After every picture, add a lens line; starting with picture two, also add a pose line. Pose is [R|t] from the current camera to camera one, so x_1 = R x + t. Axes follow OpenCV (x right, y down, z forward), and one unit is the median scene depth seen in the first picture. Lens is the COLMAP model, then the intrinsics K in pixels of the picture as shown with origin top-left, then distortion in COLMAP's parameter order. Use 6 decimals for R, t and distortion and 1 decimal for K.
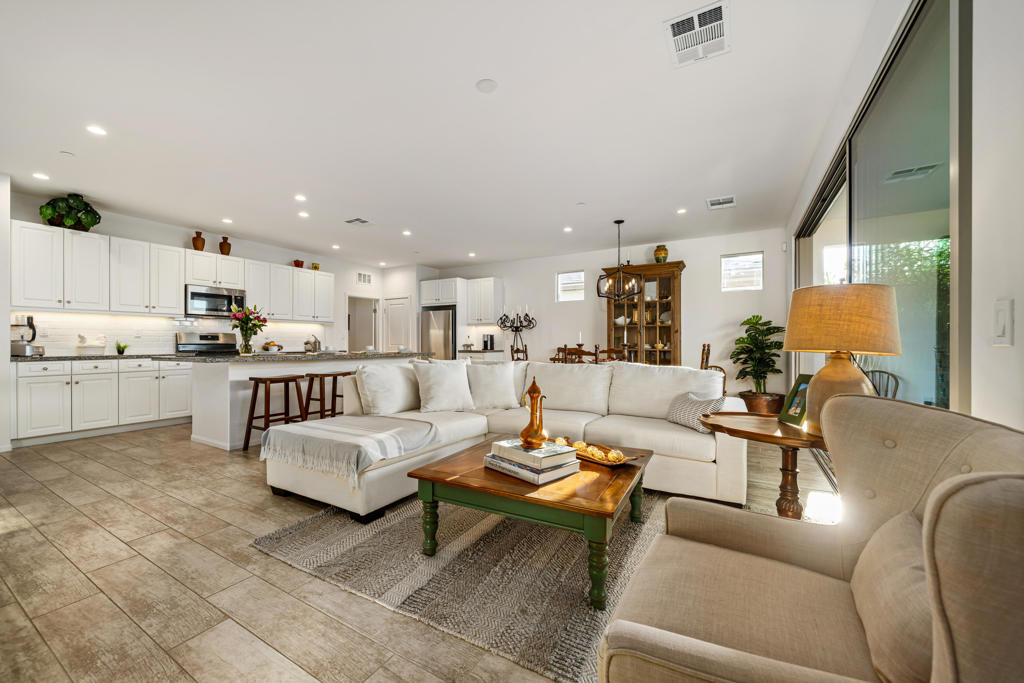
lens RADIAL K [[386.1, 0, 512.0], [0, 386.1, 341.5], [0, 0, 1]] dist [0.000029, -0.000015]
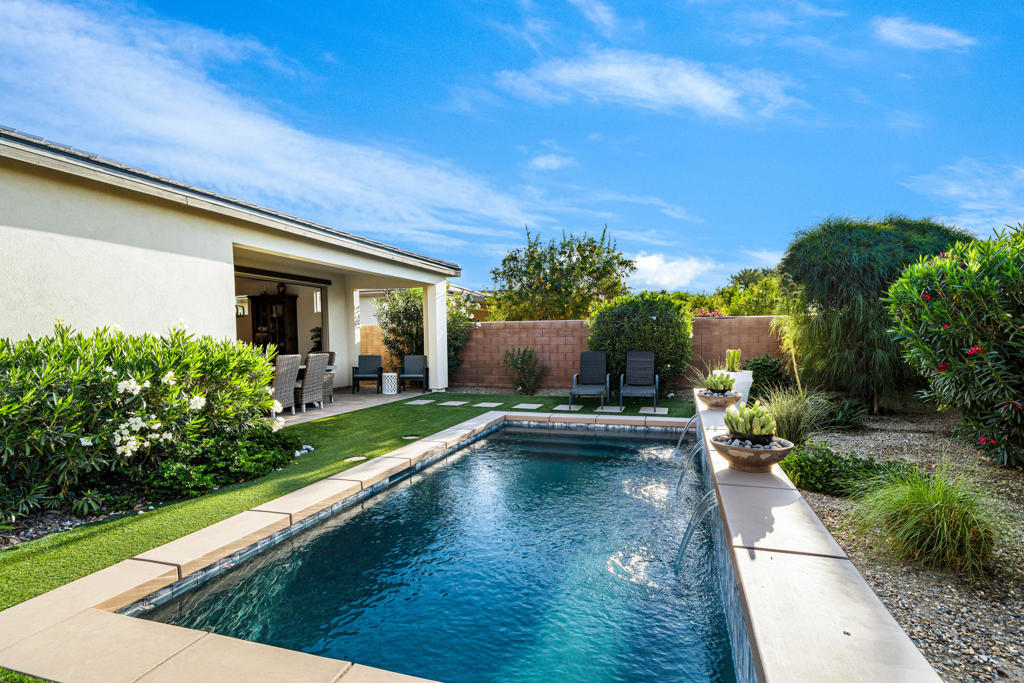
lens RADIAL K [[482.2, 0, 512.0], [0, 482.2, 341.5], [0, 0, 1]] dist [0.002359, -0.000006]
pose [[0.978040, -0.008789, 0.208233, 0.828632], [0.007703, 0.999952, 0.006025, -0.006380], [-0.208276, -0.004288, 0.978061, -1.154386]]
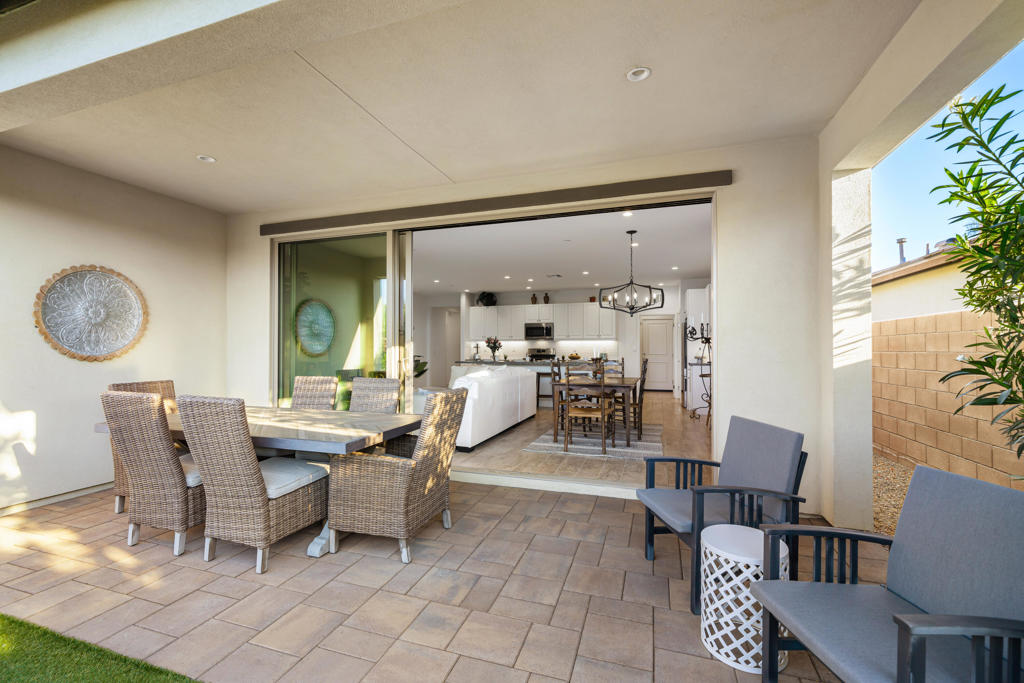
lens RADIAL K [[437.2, 0, 512.0], [0, 437.2, 341.5], [0, 0, 1]] dist [-0.000586, -0.000056]
pose [[0.207852, -0.018545, -0.977985, 1.003554], [-0.004929, 0.999788, -0.020006, -0.008132], [0.978148, 0.008978, 0.207716, 0.367619]]
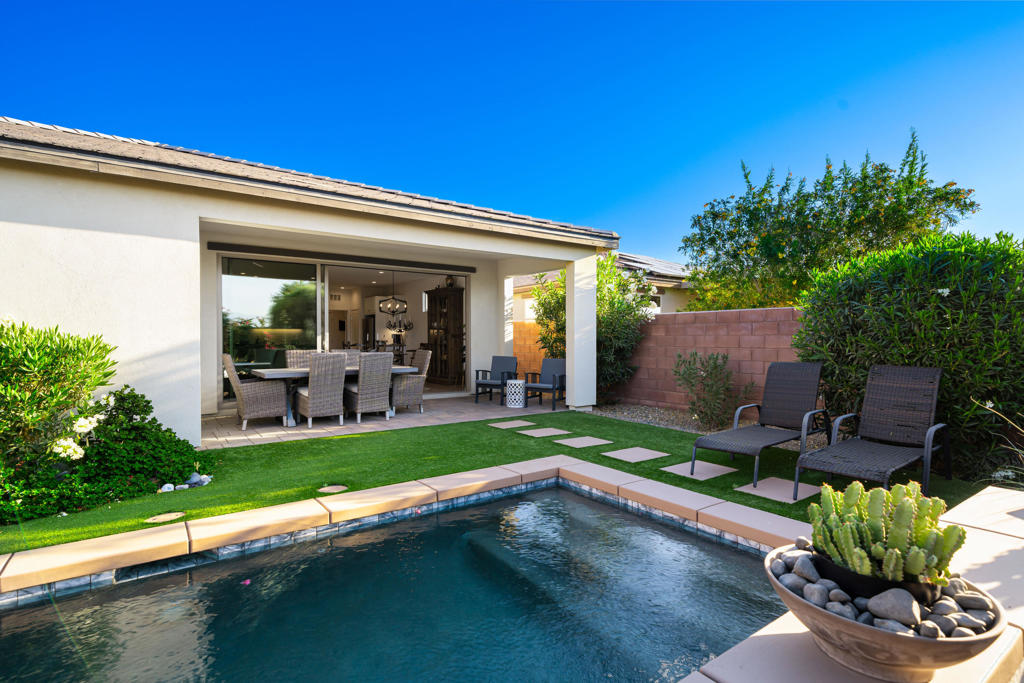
lens RADIAL K [[495.1, 0, 512.0], [0, 495.1, 341.5], [0, 0, 1]] dist [-0.002657, -0.000322]
pose [[0.914958, 0.006445, -0.403498, 1.286582], [-0.004774, 0.999975, 0.005147, -0.000644], [0.403522, -0.002783, 0.914966, -0.654201]]
